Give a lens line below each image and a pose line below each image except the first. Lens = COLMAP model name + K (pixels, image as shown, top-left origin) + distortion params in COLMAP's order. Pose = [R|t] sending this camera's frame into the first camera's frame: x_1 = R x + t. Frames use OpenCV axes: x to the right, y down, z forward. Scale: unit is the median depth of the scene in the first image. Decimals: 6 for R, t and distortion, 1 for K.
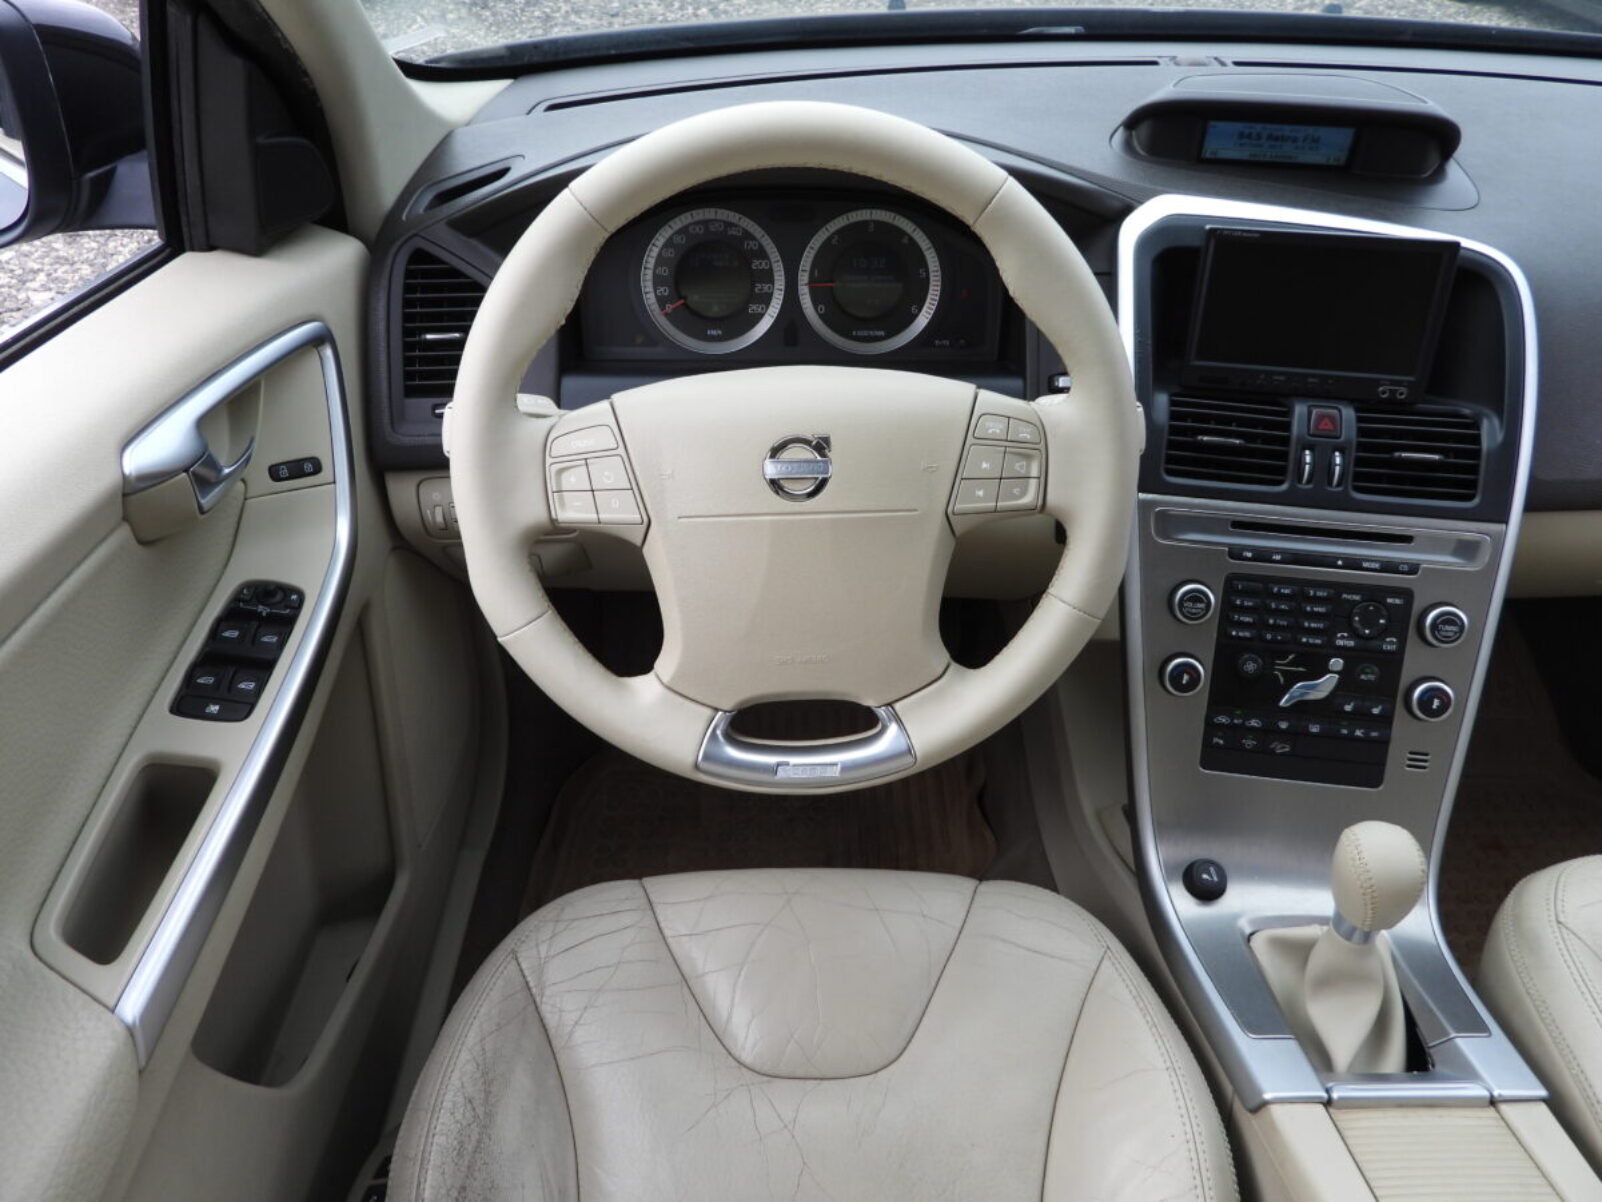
lens RADIAL K [[1145.8, 0, 803.6], [0, 1145.8, 596.2], [0, 0, 1]] dist [-0.012432, 0.008393]
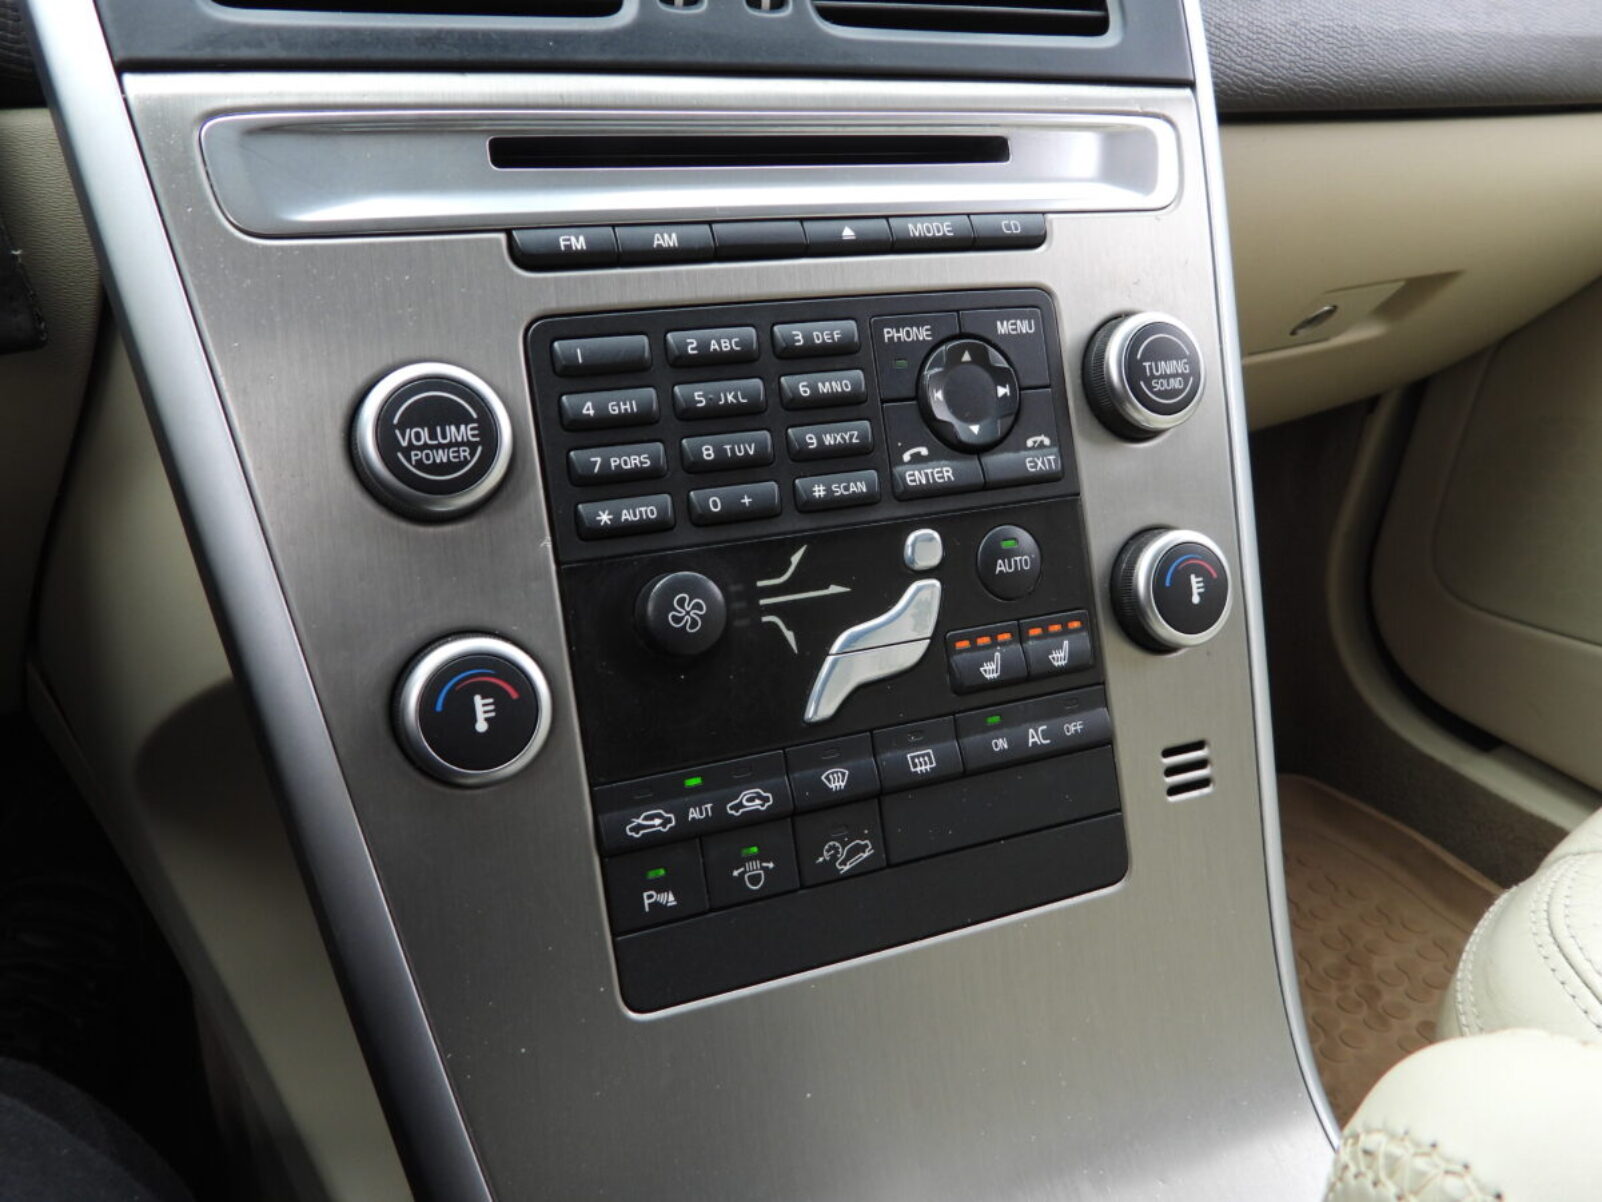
lens RADIAL K [[1214.0, 0, 804.8], [0, 1214.0, 597.1], [0, 0, 1]] dist [0.008983, -0.003629]
pose [[0.852788, -0.205634, 0.480070, 0.269650], [0.283280, 0.954379, -0.094414, 0.096046], [-0.438754, 0.216509, 0.872135, 0.719046]]
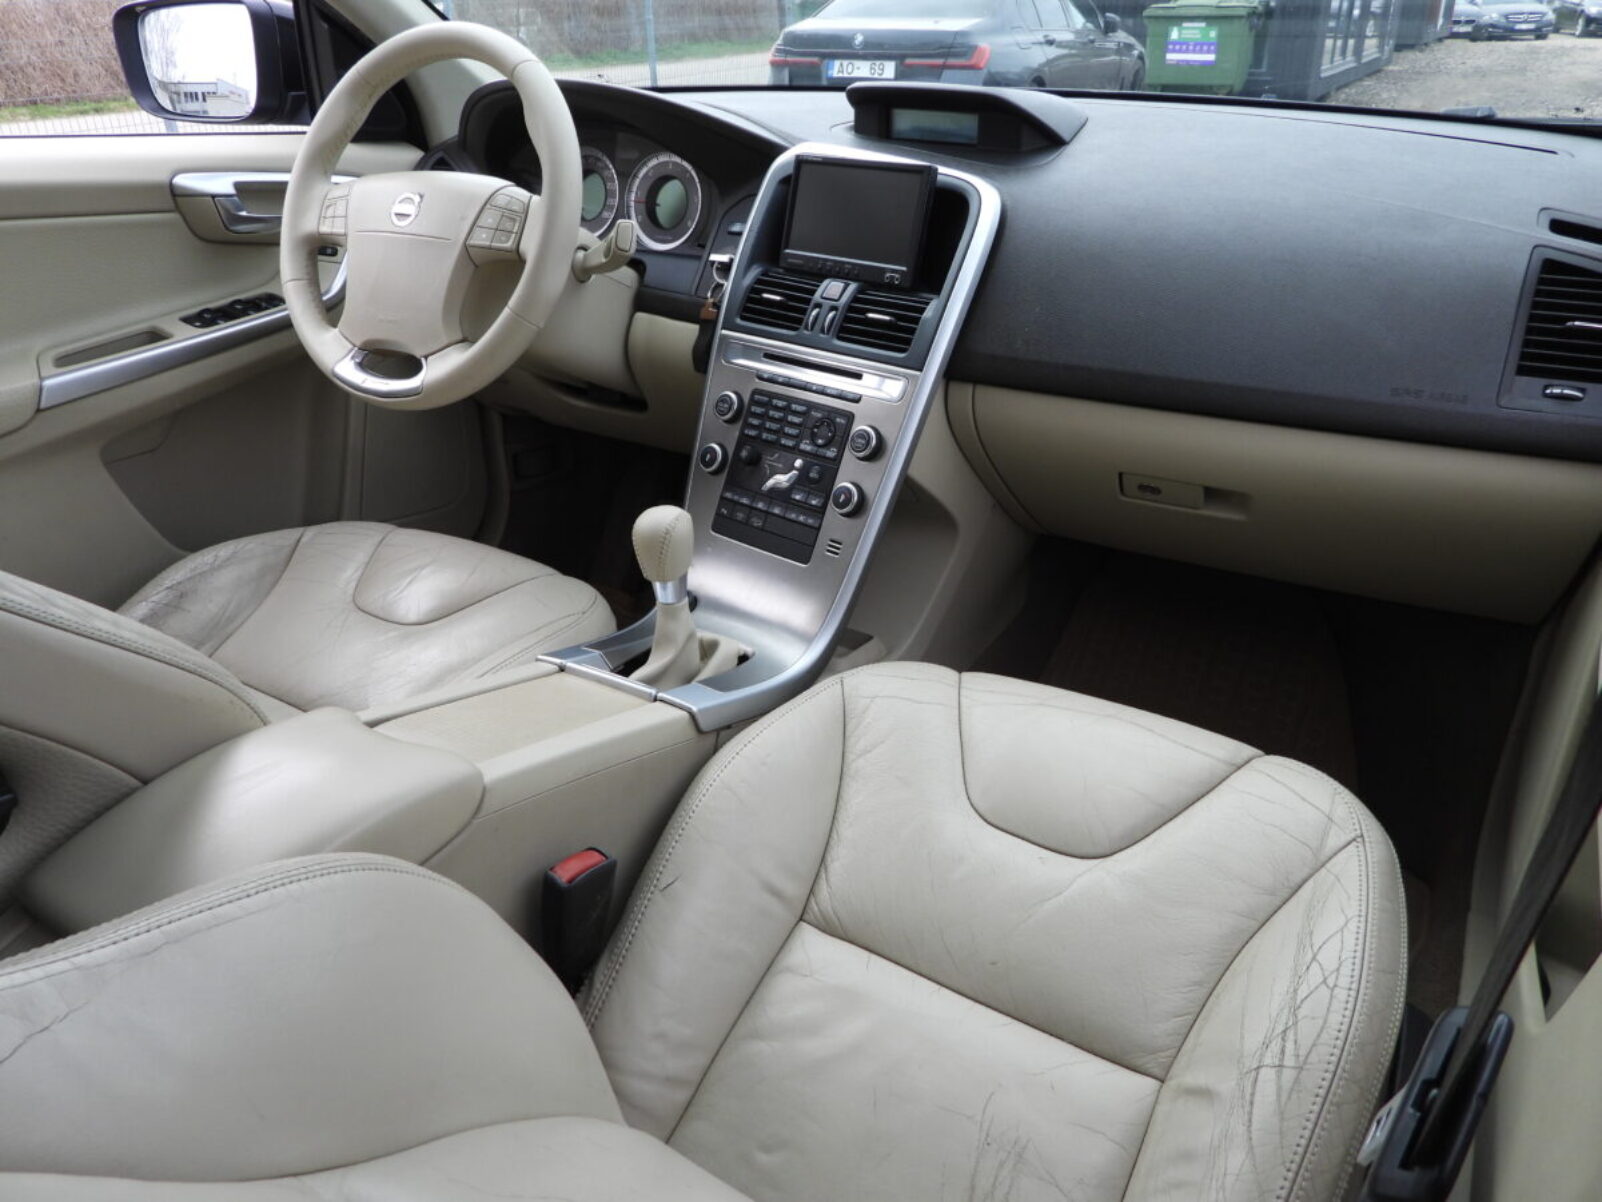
lens RADIAL K [[1145.8, 0, 794.6], [0, 1145.8, 595.1], [0, 0, 1]] dist [-0.012432, 0.008393]
pose [[0.851371, 0.231096, -0.470917, 1.129948], [-0.309383, 0.946179, -0.095008, 0.334191], [0.423616, 0.226581, 0.877047, -0.141046]]
